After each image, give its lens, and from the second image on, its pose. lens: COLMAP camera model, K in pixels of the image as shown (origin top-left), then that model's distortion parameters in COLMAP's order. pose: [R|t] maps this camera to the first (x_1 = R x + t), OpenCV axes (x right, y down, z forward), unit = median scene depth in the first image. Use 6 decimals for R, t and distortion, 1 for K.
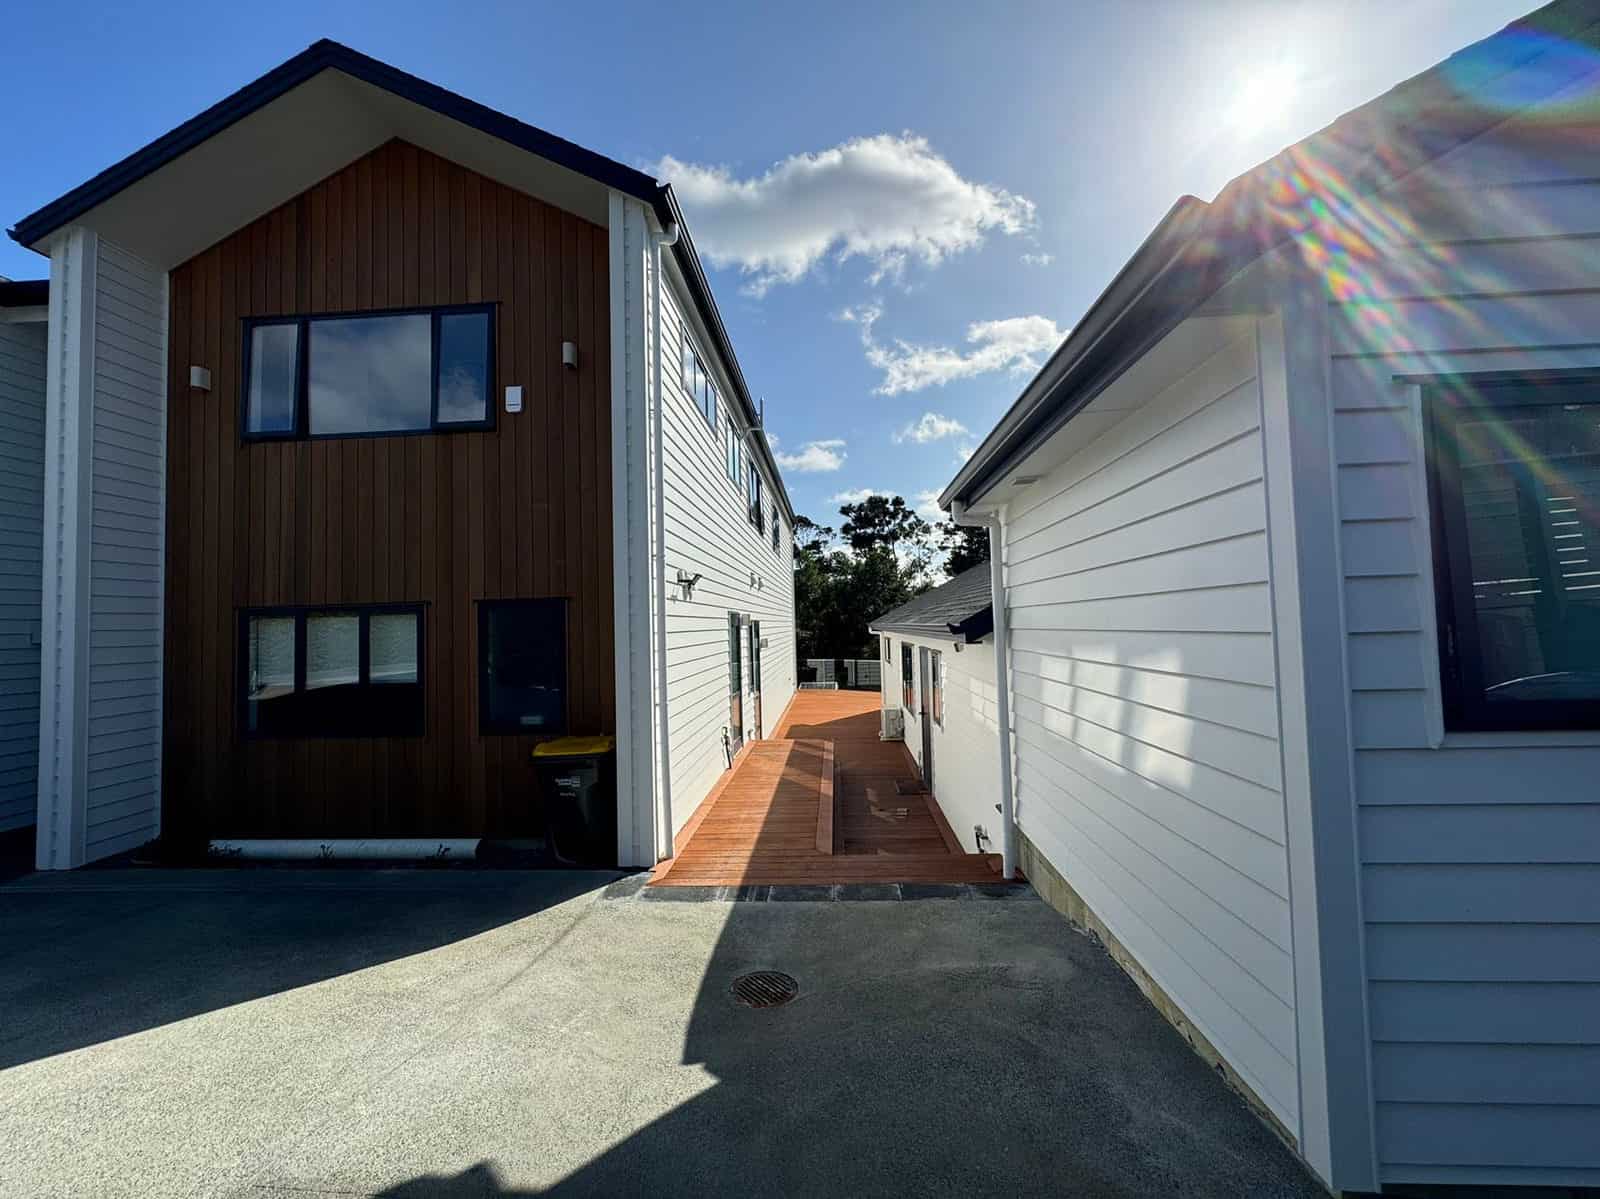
lens RADIAL K [[637.1, 0, 797.1], [0, 637.1, 596.3], [0, 0, 1]] dist [-0.001244, 0.000747]
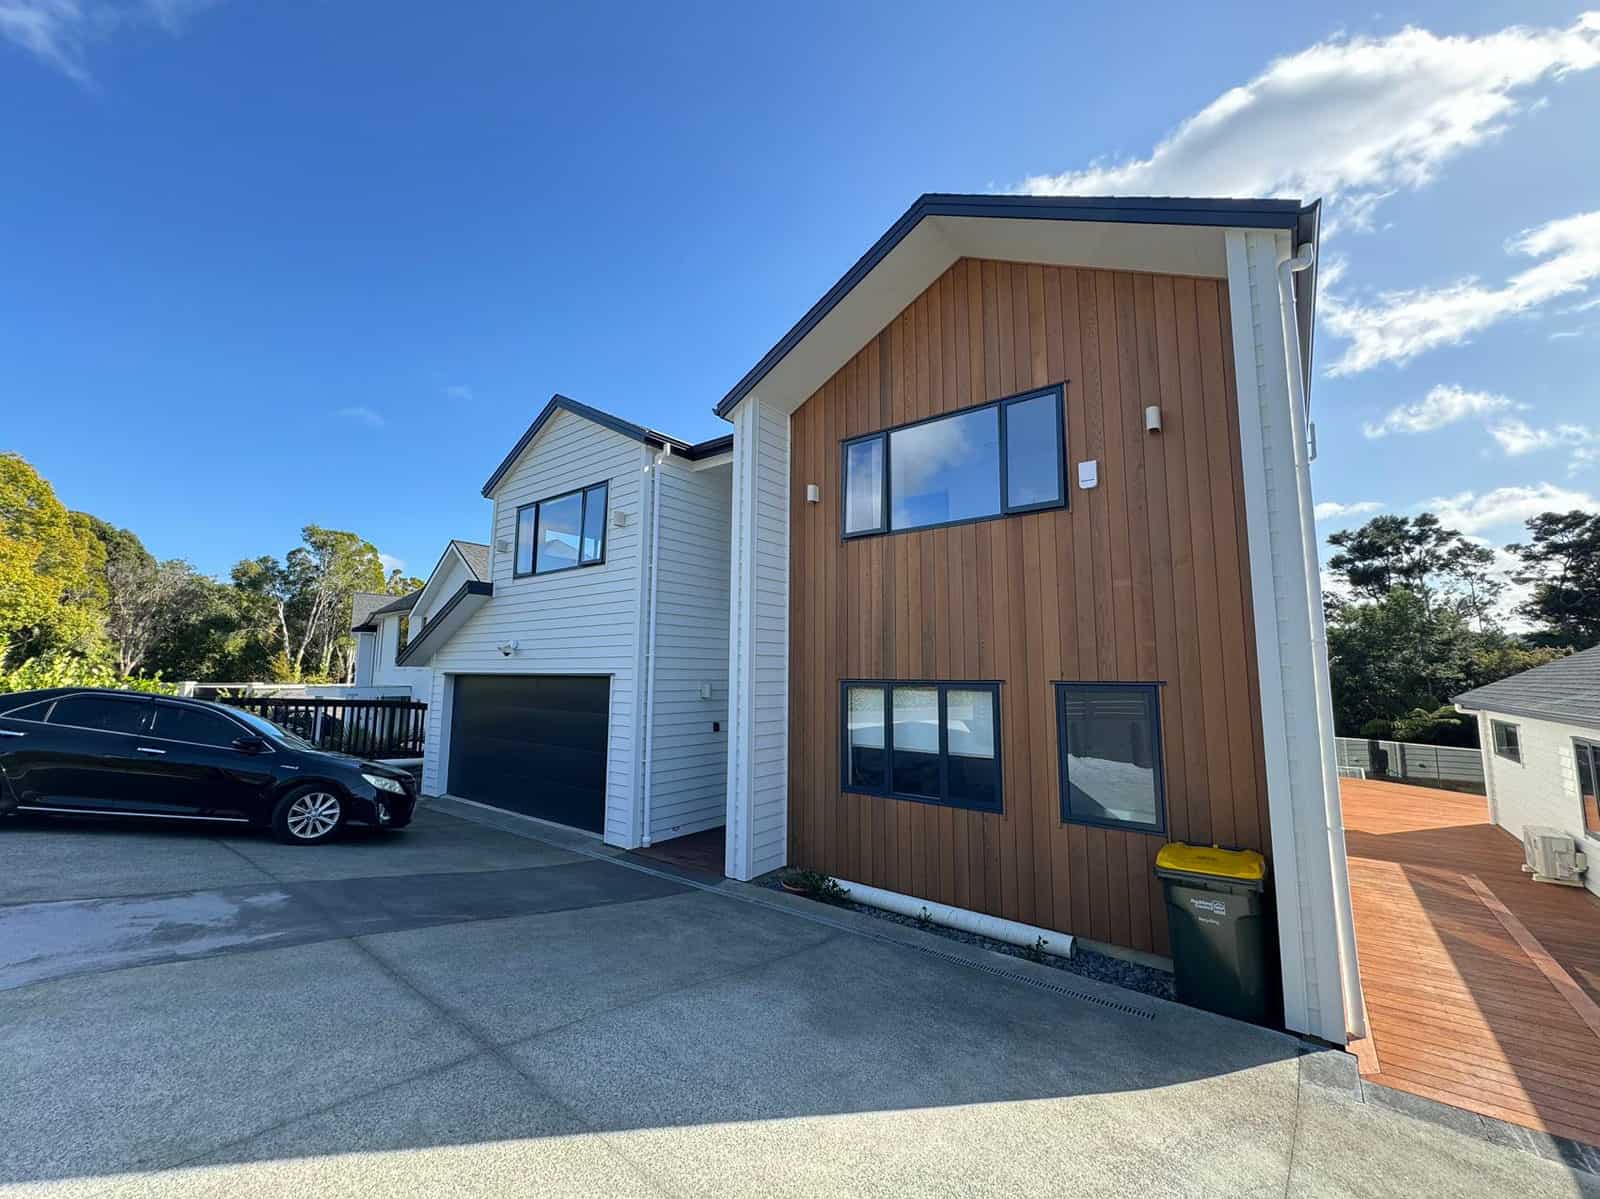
lens RADIAL K [[637.1, 0, 799.7], [0, 637.1, 598.7], [0, 0, 1]] dist [-0.001244, 0.000747]
pose [[0.827719, -0.033602, -0.560136, -0.285725], [-0.004859, 0.997739, -0.067033, -0.056199], [0.561122, 0.058206, 0.825684, -0.041119]]
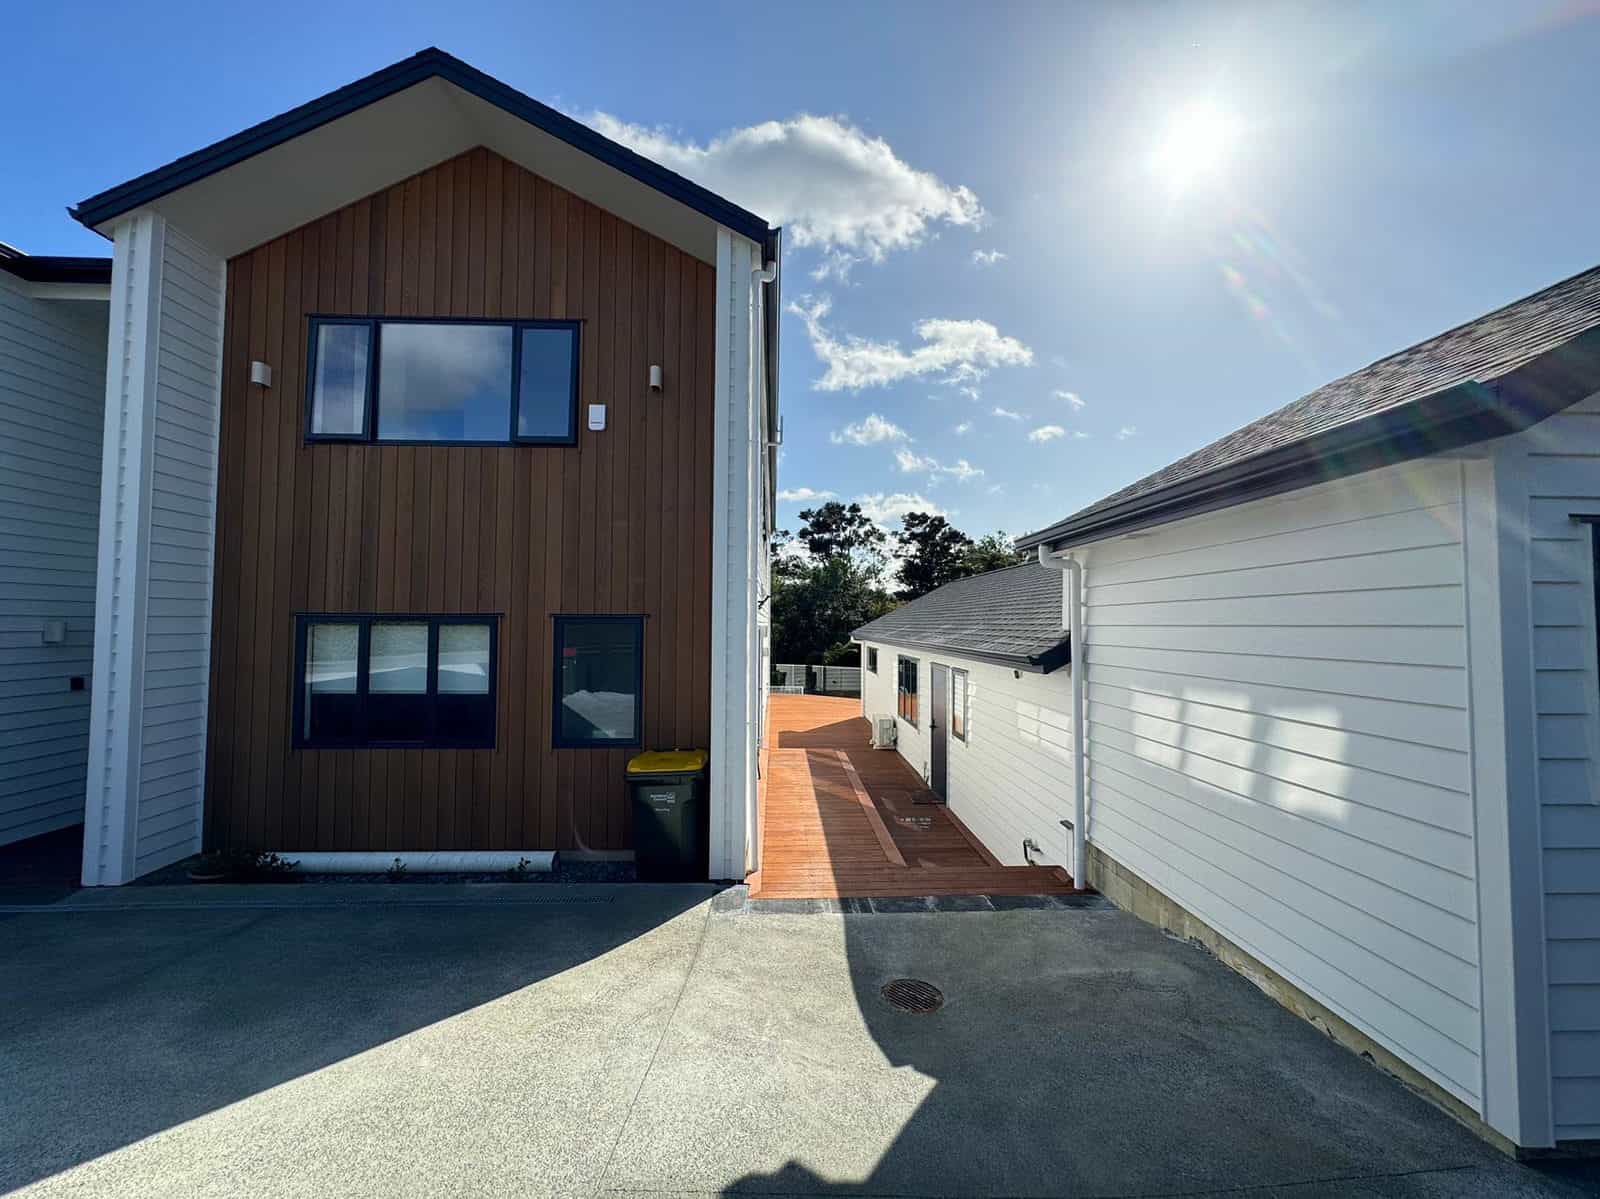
lens RADIAL K [[637.1, 0, 796.9], [0, 637.1, 596.1], [0, 0, 1]] dist [-0.001244, 0.000747]
pose [[0.994897, 0.036338, 0.094122, -0.225397], [-0.036342, 0.999338, -0.001675, -0.036712], [-0.094120, -0.001754, 0.995559, -0.042041]]
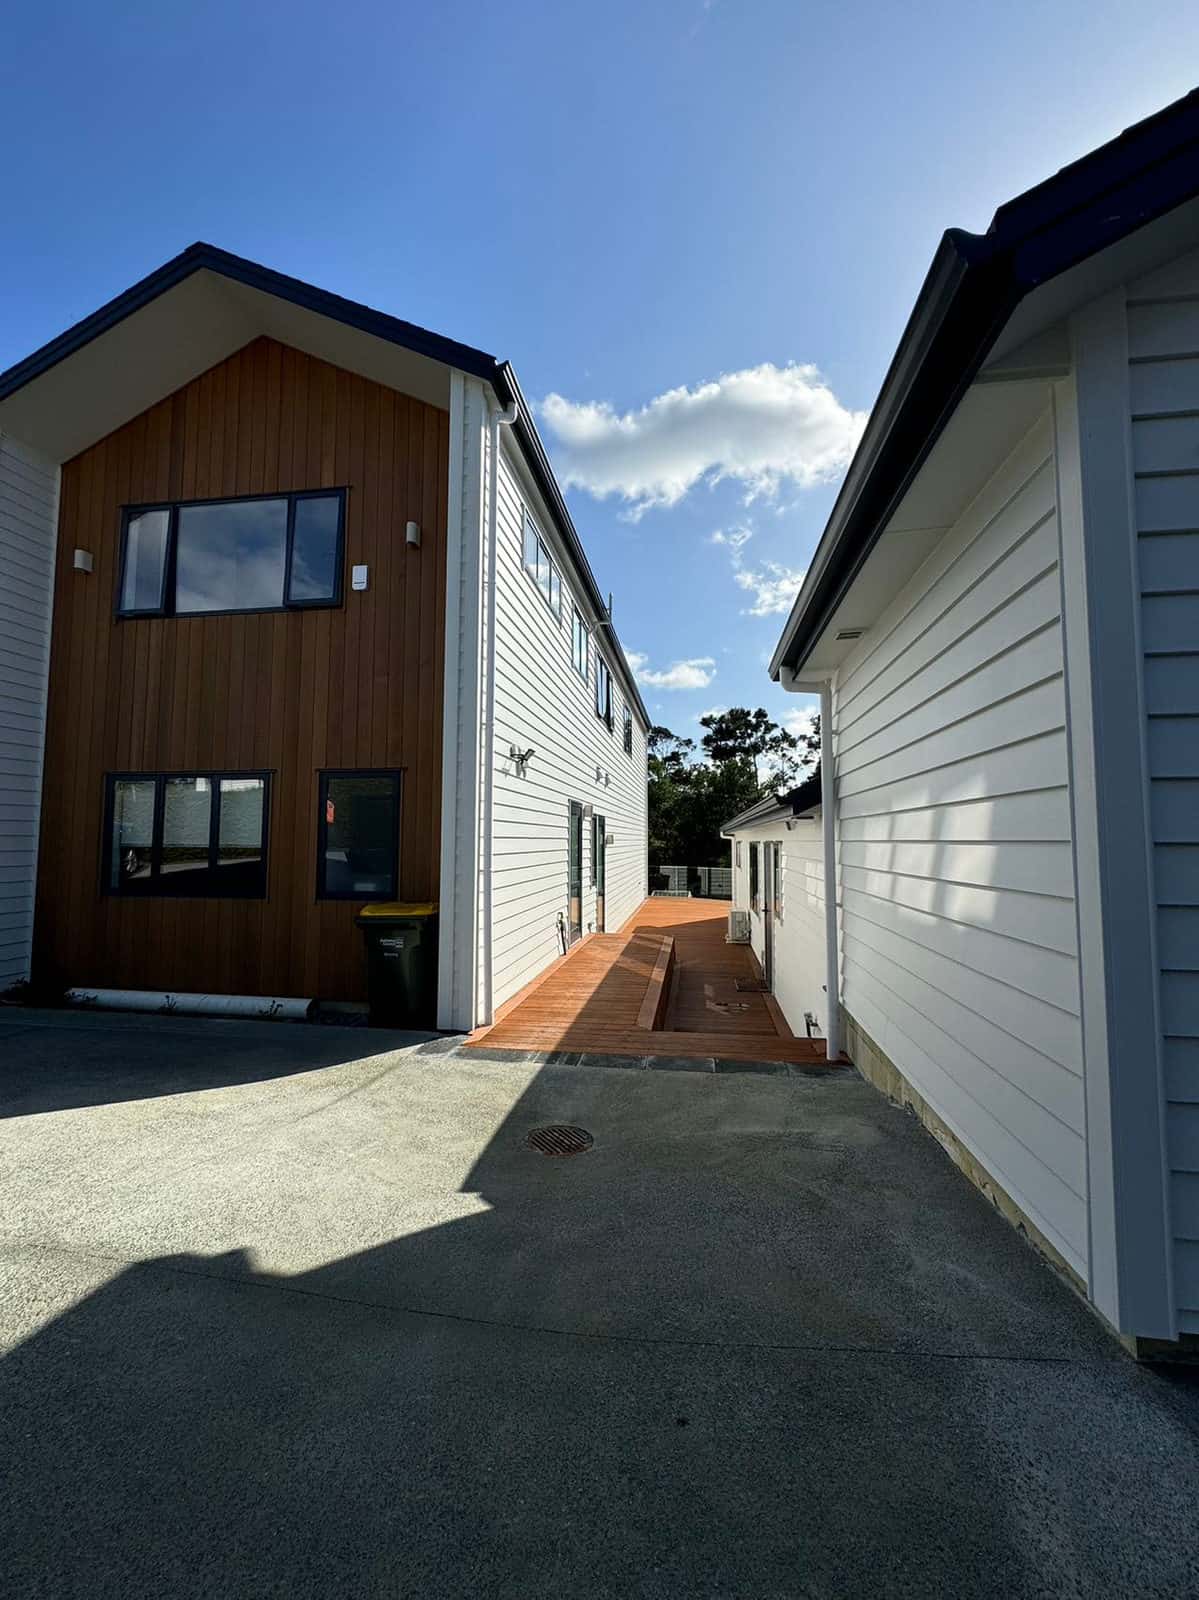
lens RADIAL K [[637.1, 0, 601.1], [0, 637.1, 796.9], [0, 0, 1]] dist [-0.001244, 0.000747]
pose [[0.995557, 0.024059, -0.091040, 0.053510], [-0.026143, 0.999421, -0.021765, 0.064426], [0.090464, 0.024049, 0.995609, 0.009923]]
